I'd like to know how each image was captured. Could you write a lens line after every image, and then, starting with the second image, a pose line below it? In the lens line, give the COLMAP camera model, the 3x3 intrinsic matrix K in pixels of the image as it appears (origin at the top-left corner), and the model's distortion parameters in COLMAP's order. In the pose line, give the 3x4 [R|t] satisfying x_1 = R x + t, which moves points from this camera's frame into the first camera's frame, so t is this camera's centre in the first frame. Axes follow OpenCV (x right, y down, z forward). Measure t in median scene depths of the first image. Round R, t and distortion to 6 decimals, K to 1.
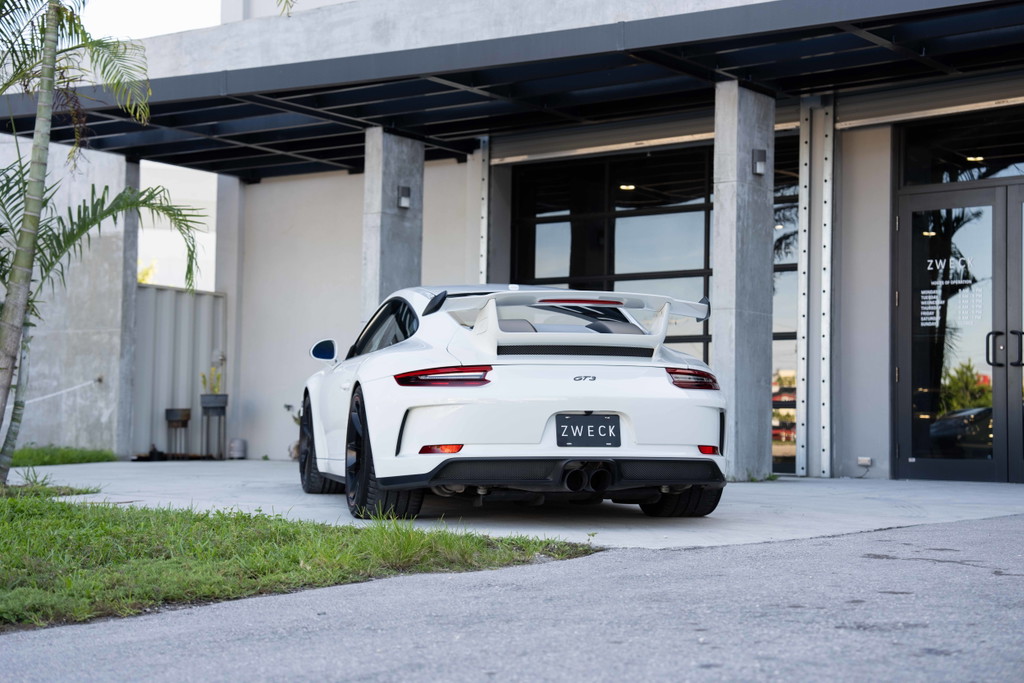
lens RADIAL K [[1712.1, 0, 512.0], [0, 1712.1, 341.5], [0, 0, 1]] dist [0.248063, -0.069961]
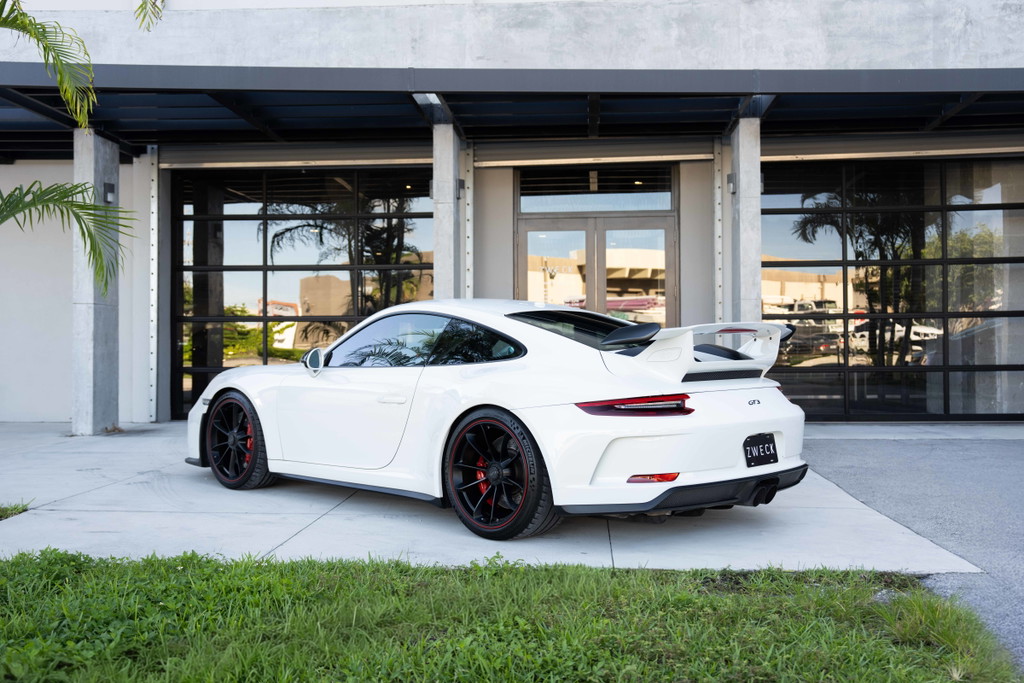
lens RADIAL K [[1058.3, 0, 512.0], [0, 1058.3, 341.5], [0, 0, 1]] dist [0.076039, -0.004575]
pose [[0.835796, -0.015483, 0.548821, -0.231519], [-0.013596, 0.998712, 0.048882, -0.024466], [-0.548871, -0.048317, 0.834509, 0.261633]]
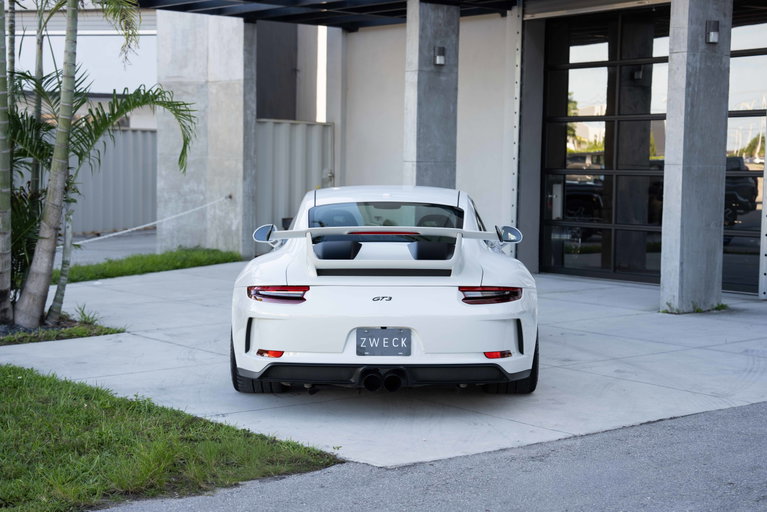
lens RADIAL K [[1397.0, 0, 391.5], [0, 1397.0, 256.7], [0, 0, 1]] dist [0.268051, -0.031574]
pose [[0.970574, 0.014168, -0.240387, 0.143876], [0.015300, 0.992622, 0.120280, -0.063724], [0.240318, -0.120418, 0.963196, 0.027774]]
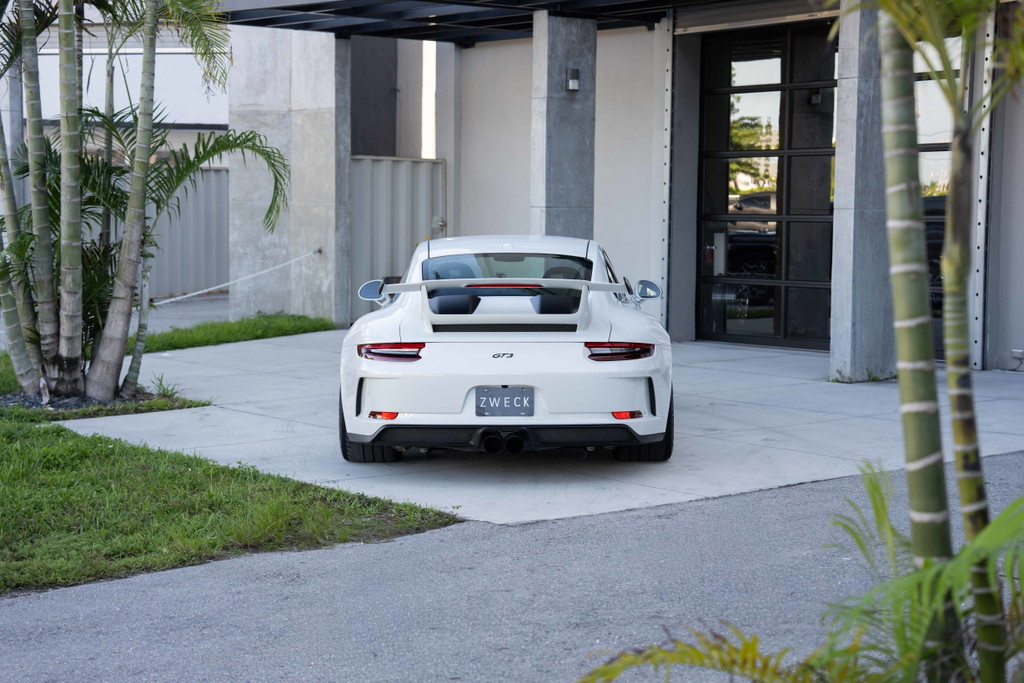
lens RADIAL K [[1919.6, 0, 512.0], [0, 1919.6, 341.5], [0, 0, 1]] dist [0.270430, 0.017183]
pose [[0.969388, 0.008427, -0.245389, 0.181367], [0.022612, 0.992100, 0.123396, -0.072657], [0.244490, -0.125167, 0.961539, -0.110125]]
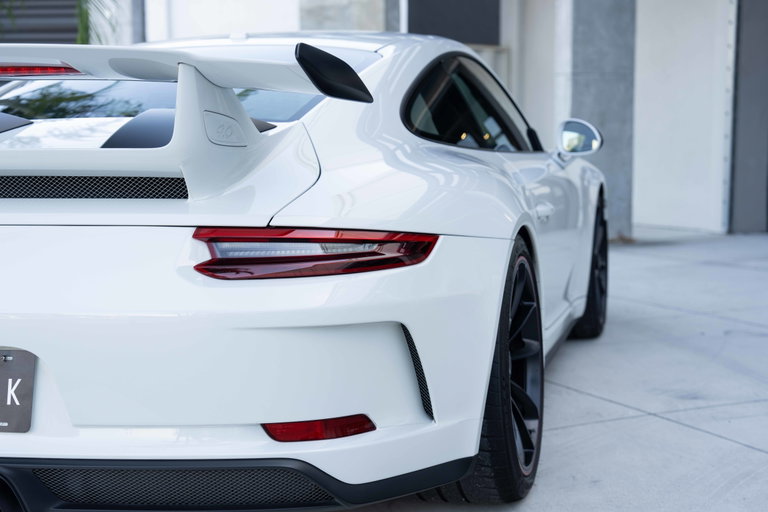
lens RADIAL K [[1222.9, 0, 384.0], [0, 1222.9, 256.0], [0, 0, 1]] dist [0.134015, 0.021586]
pose [[0.876136, 0.024955, -0.481418, 0.138418], [0.044927, 0.990086, 0.133085, -0.007389], [0.479966, -0.138229, 0.866329, 0.398765]]
